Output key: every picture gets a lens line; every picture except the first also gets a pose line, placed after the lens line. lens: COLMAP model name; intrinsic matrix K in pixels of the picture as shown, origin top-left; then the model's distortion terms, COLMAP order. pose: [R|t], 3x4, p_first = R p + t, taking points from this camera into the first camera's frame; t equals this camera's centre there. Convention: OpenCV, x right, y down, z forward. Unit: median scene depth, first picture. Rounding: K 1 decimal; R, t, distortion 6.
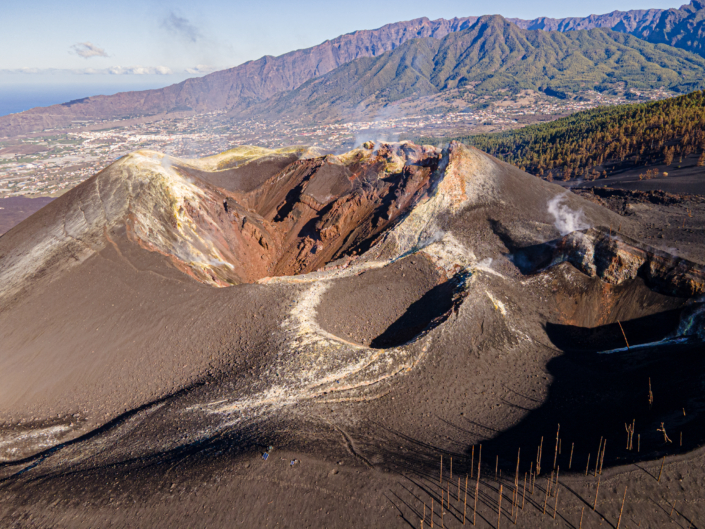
lens RADIAL K [[517.2, 0, 350.4], [0, 517.2, 266.8], [0, 0, 1]] dist [0.022689, 0.035749]
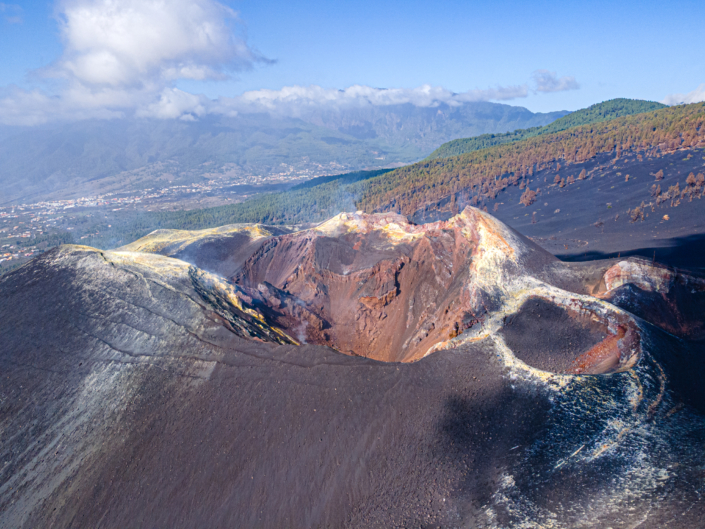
lens RADIAL K [[517.2, 0, 350.9], [0, 517.2, 264.8], [0, 0, 1]] dist [0.022689, 0.035749]
pose [[0.838272, -0.124609, 0.530823, -0.620638], [0.194384, 0.977866, -0.077419, -0.063940], [-0.509427, 0.168082, 0.843939, 0.139125]]
